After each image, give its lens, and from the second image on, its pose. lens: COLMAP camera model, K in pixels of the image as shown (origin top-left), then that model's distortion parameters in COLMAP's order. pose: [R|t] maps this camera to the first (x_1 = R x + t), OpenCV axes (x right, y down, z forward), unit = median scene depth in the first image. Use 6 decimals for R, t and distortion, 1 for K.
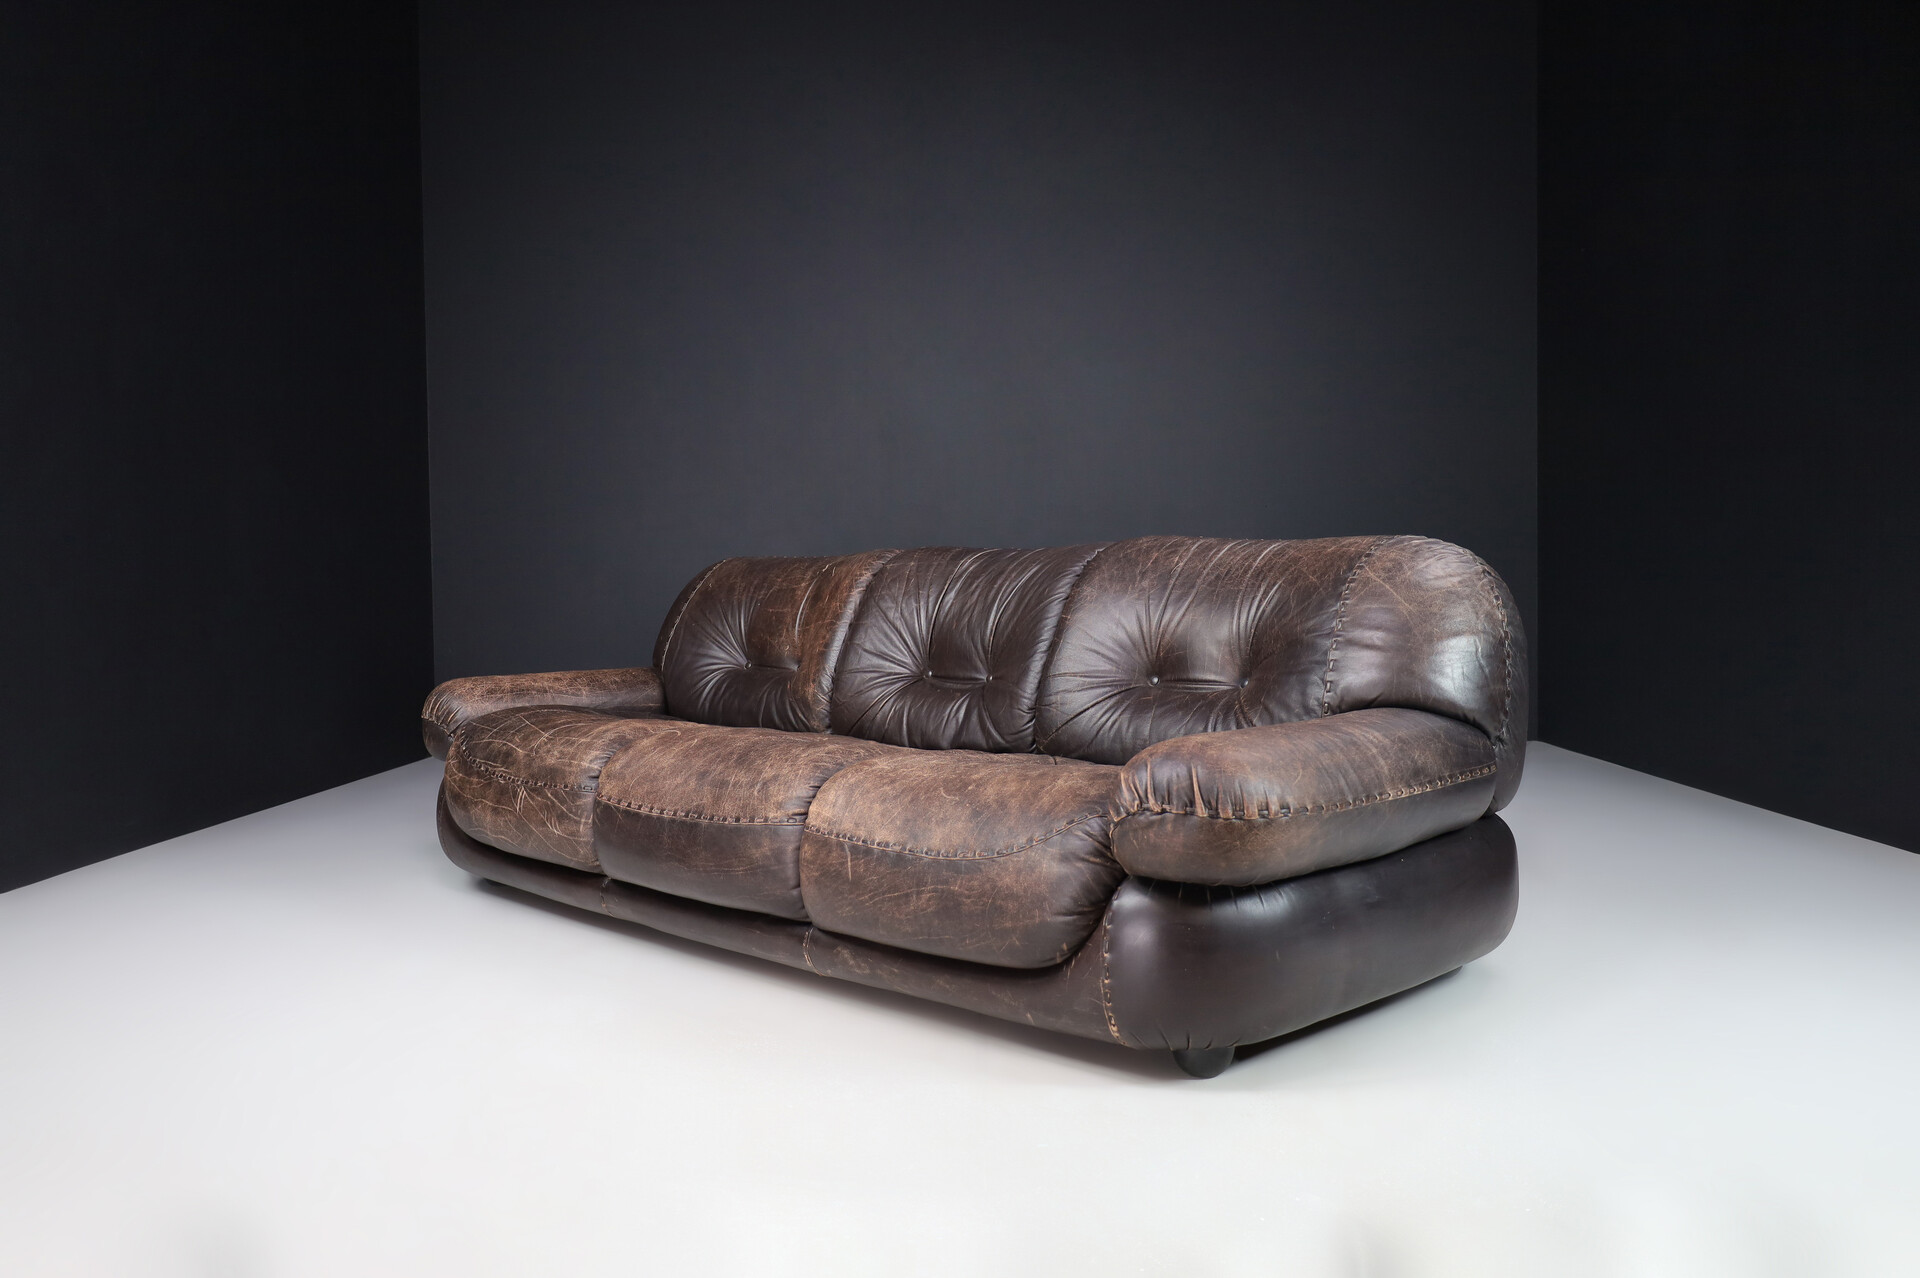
lens RADIAL K [[1499.4, 0, 960.0], [0, 1499.4, 639.0], [0, 0, 1]] dist [-0.023834, 0.000825]
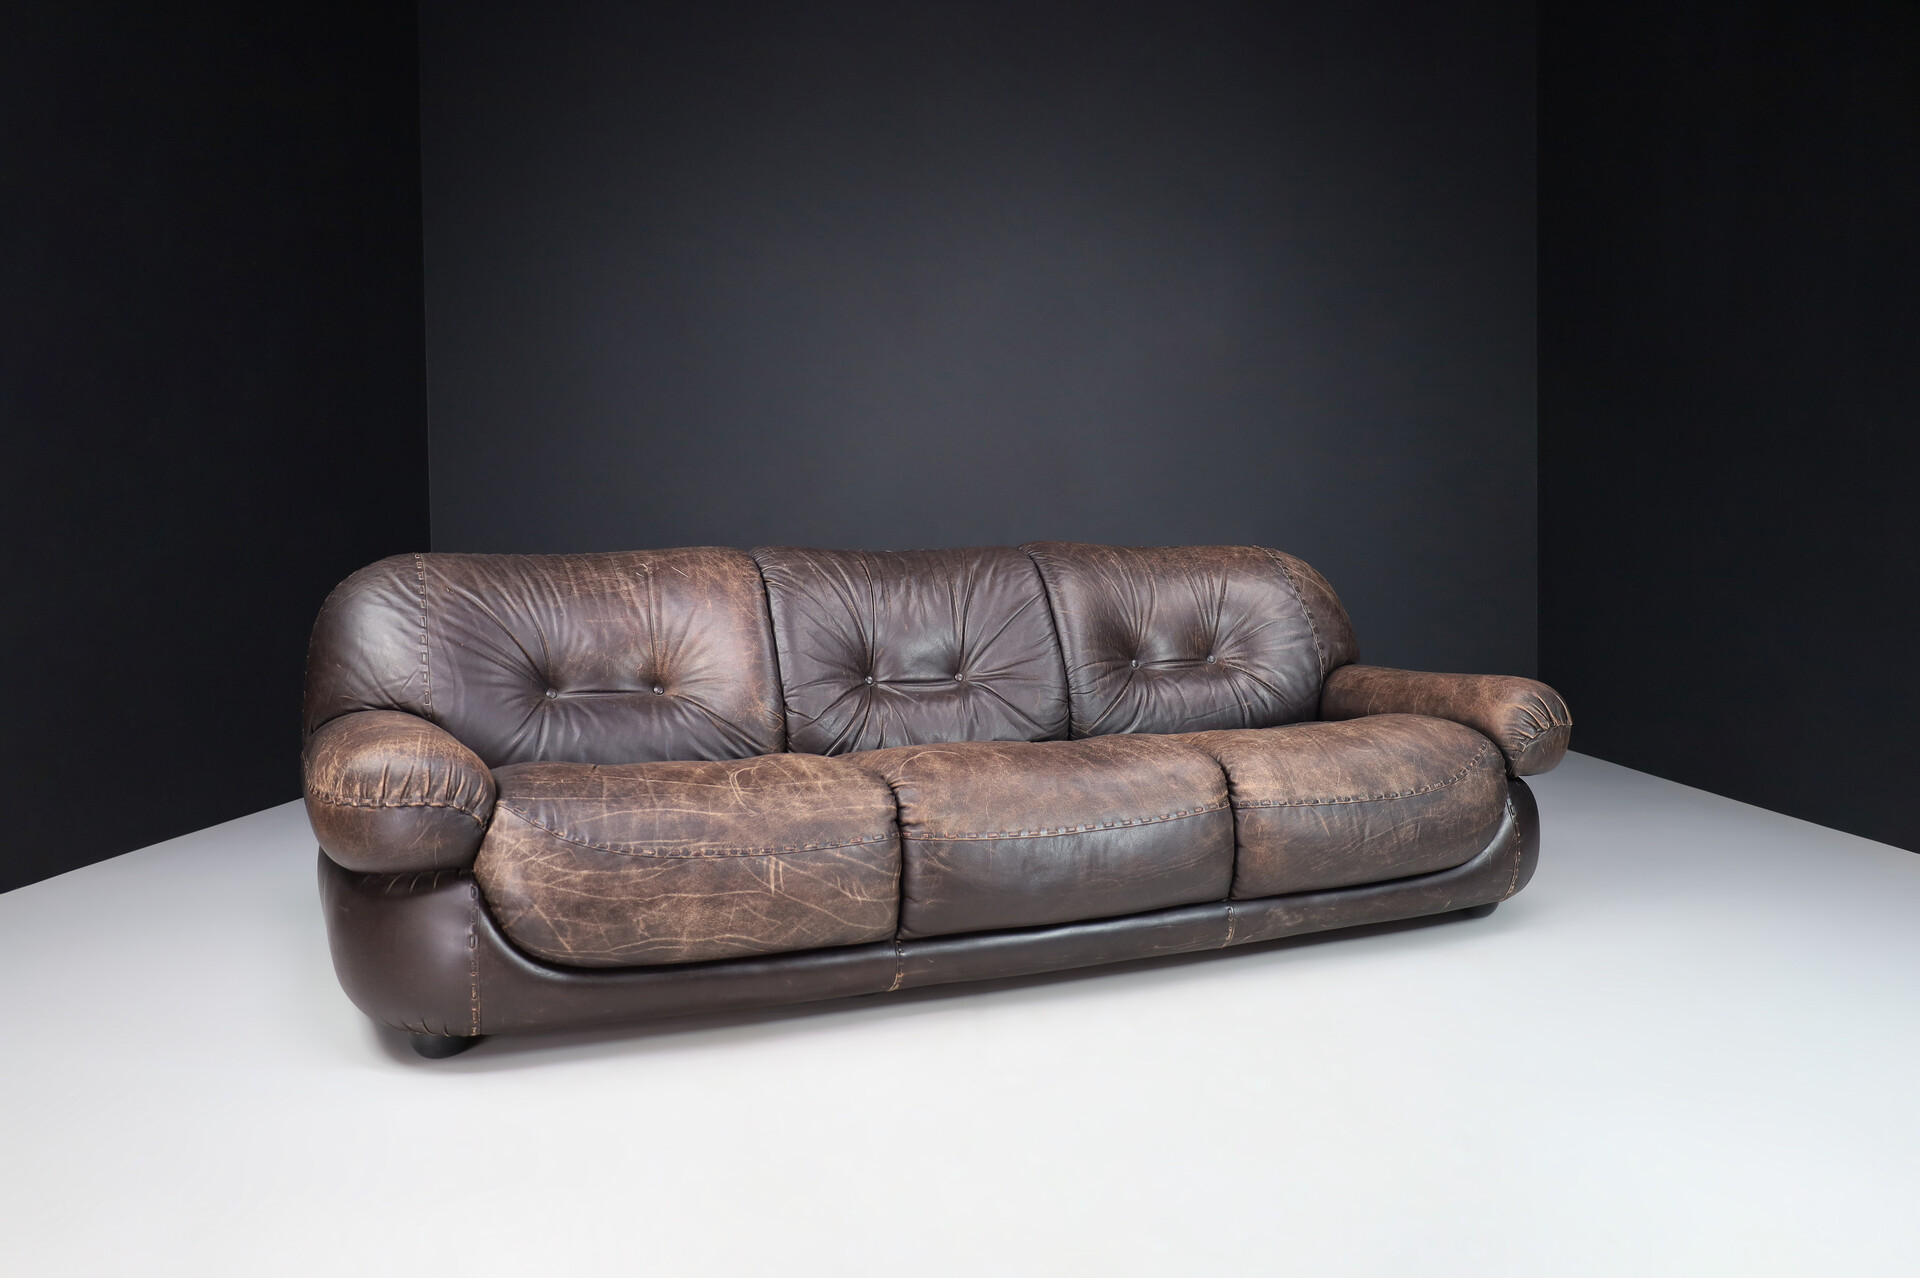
lens RADIAL K [[1499.4, 0, 960.0], [0, 1499.4, 639.0], [0, 0, 1]] dist [-0.023834, 0.000825]
pose [[0.373210, -0.032852, 0.927165, -0.968968], [0.048825, 0.998683, 0.015732, -0.015270], [-0.926461, 0.039397, 0.374323, 0.658520]]
